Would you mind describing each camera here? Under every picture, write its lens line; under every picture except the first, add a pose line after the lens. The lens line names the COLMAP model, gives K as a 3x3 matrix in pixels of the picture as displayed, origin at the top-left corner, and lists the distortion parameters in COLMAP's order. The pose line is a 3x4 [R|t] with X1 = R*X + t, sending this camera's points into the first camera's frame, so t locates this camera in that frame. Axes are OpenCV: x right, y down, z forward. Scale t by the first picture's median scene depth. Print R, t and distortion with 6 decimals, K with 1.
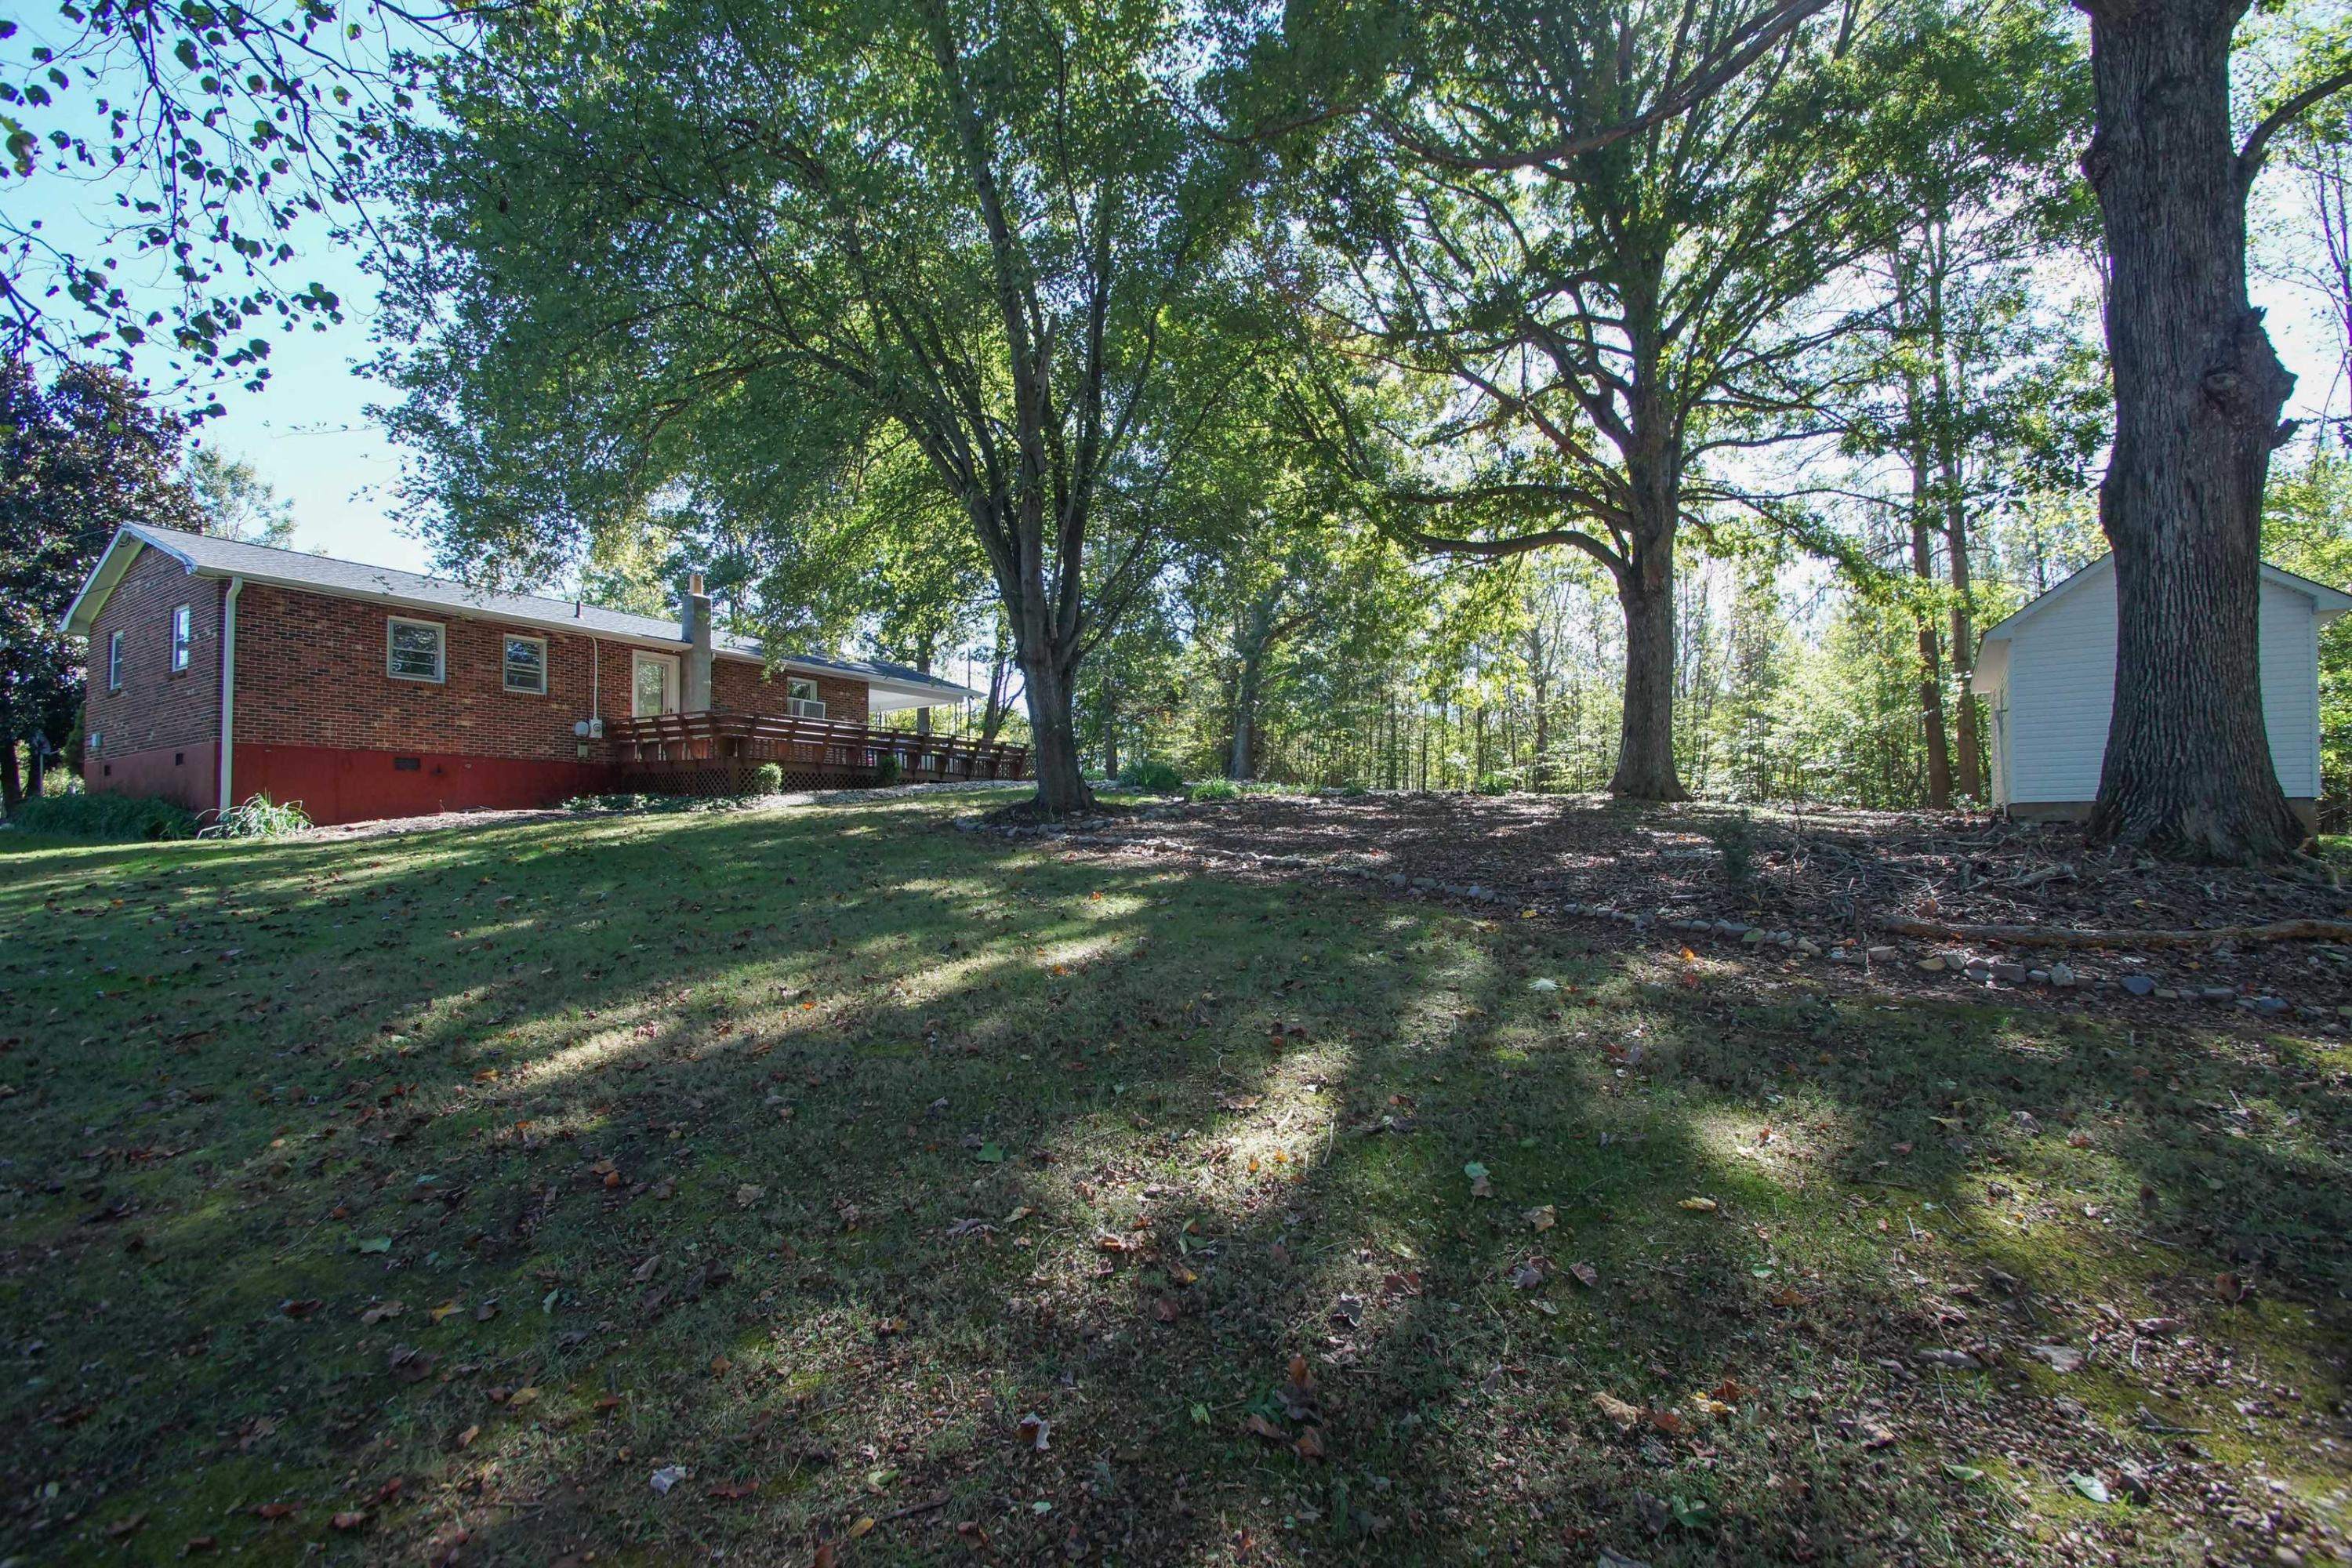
lens RADIAL K [[1037.7, 0, 1175.3], [0, 1037.7, 793.9], [0, 0, 1]] dist [0.003080, -0.012302]
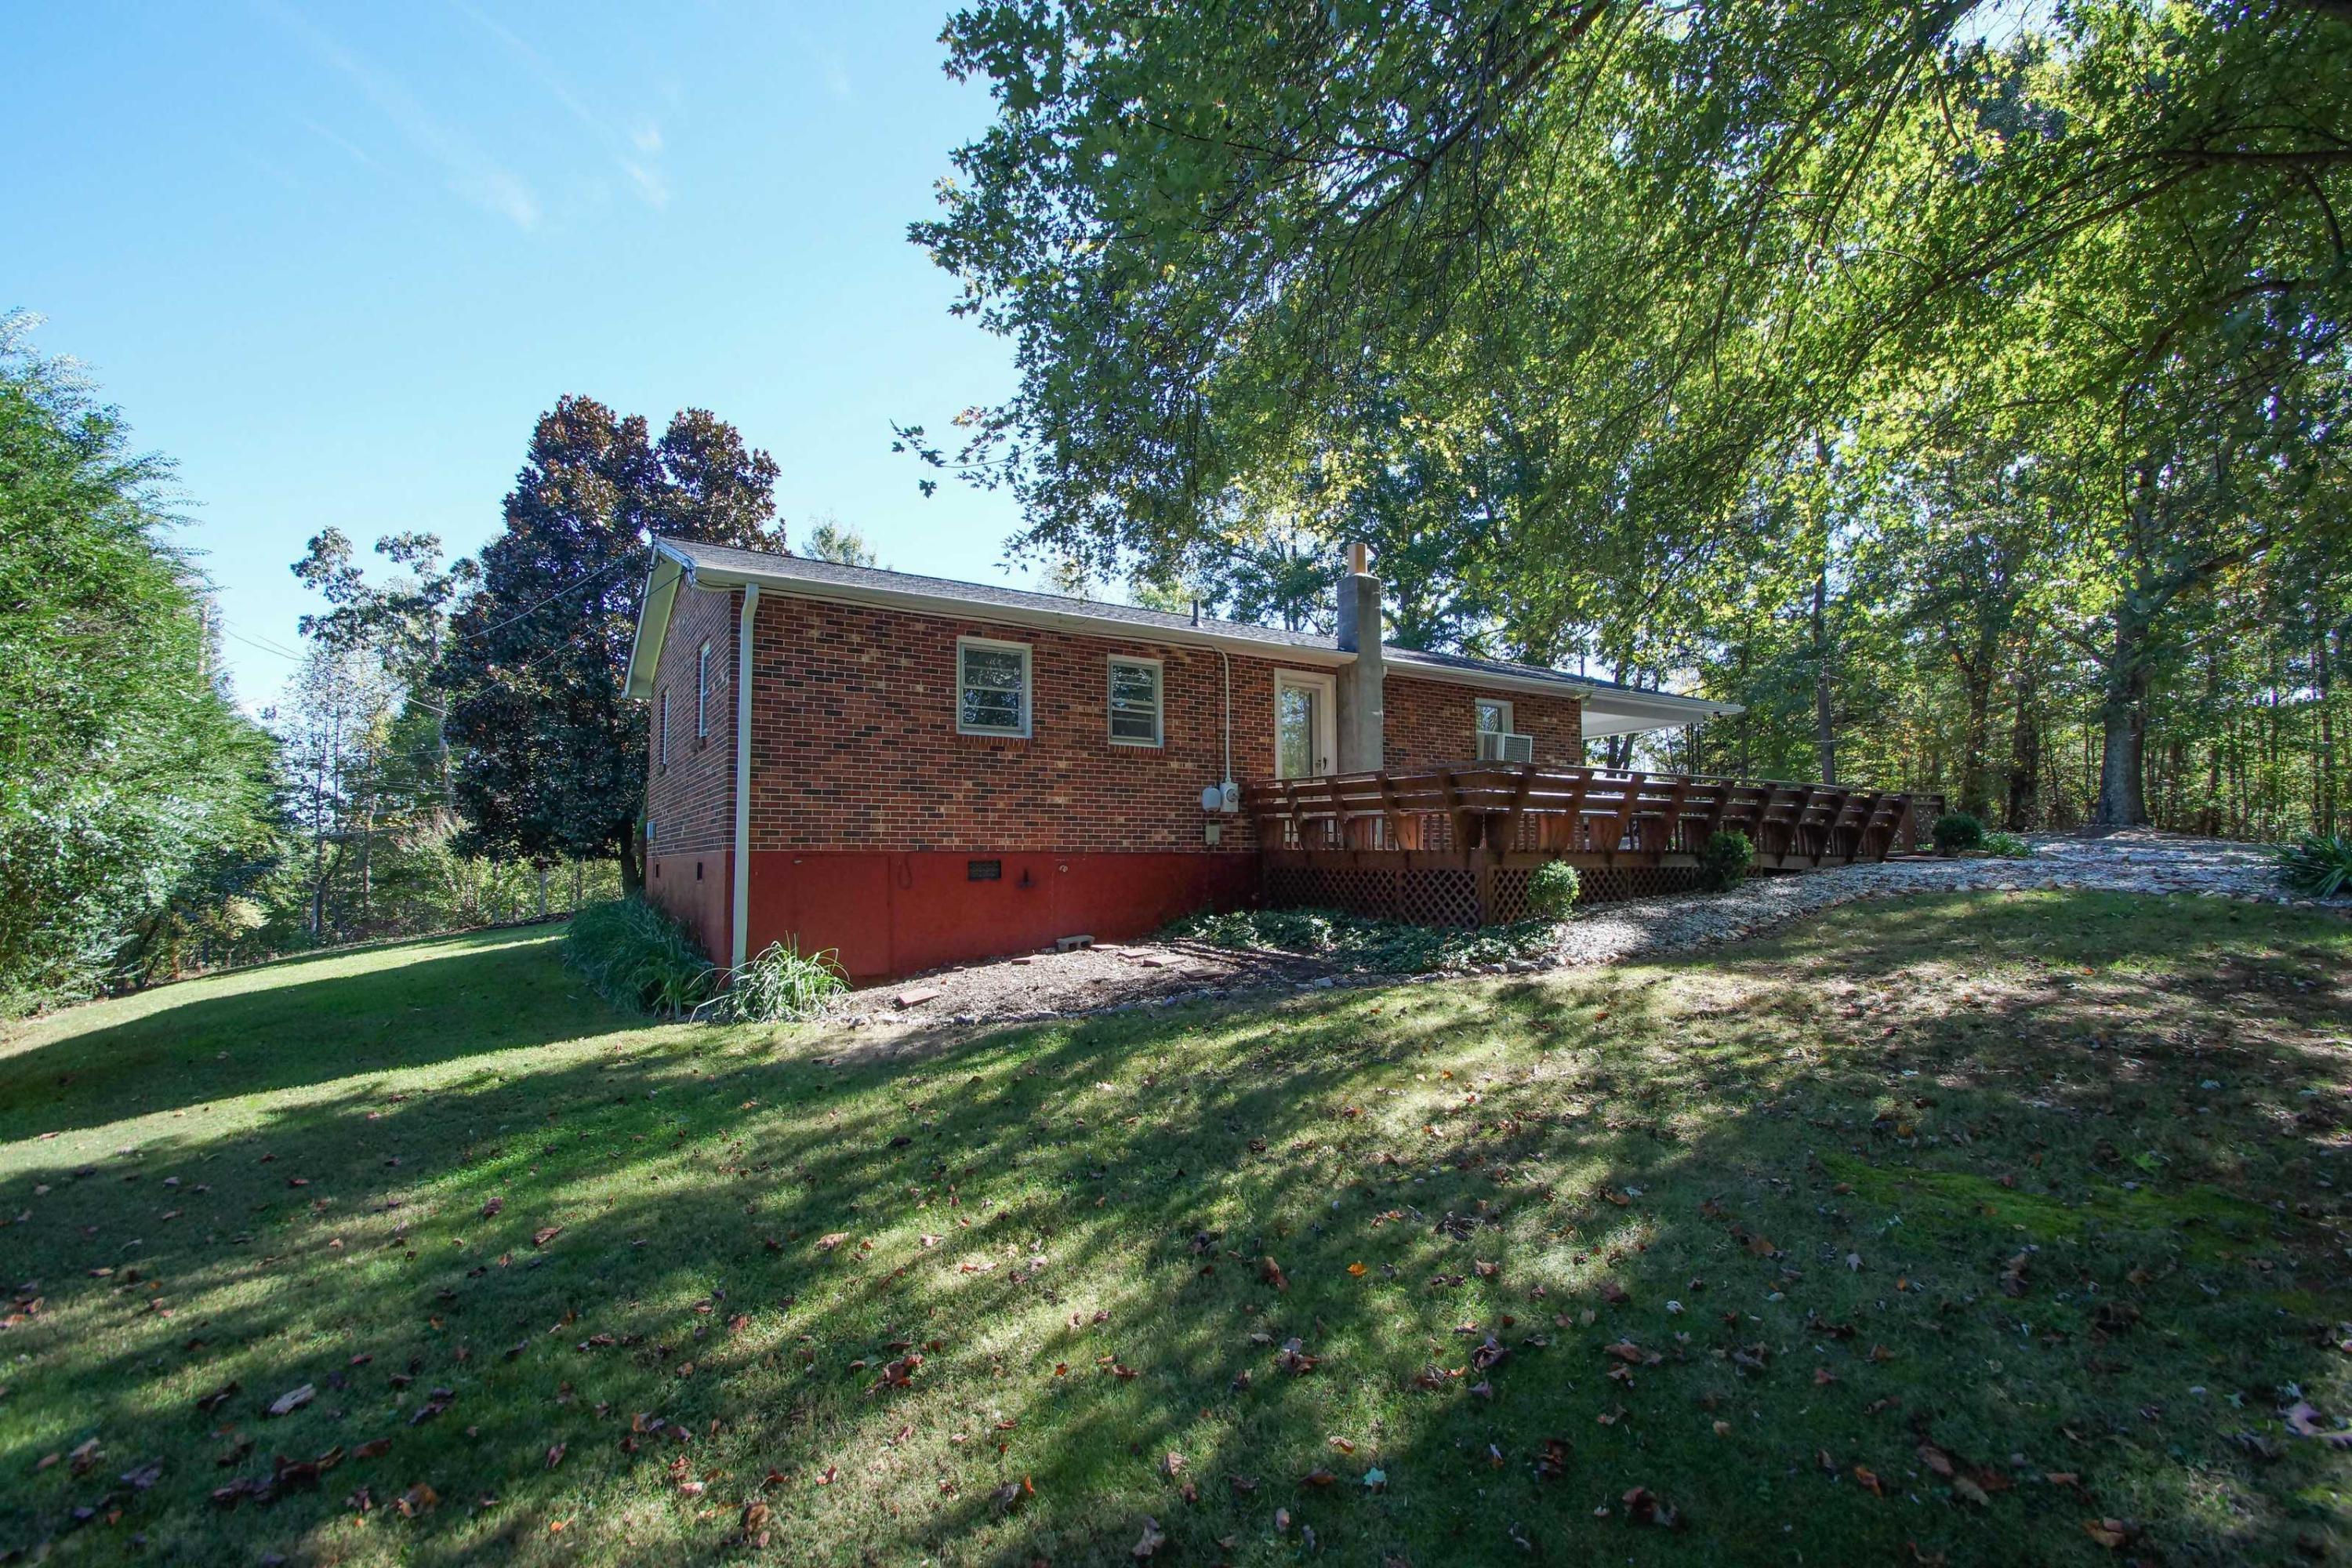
lens RADIAL K [[1037.7, 0, 1175.3], [0, 1037.7, 793.9], [0, 0, 1]] dist [0.003080, -0.012302]
pose [[0.898726, -0.021514, -0.437983, -0.334039], [0.012423, 0.999644, -0.023611, -0.054049], [0.438335, 0.015779, 0.898673, 0.448379]]
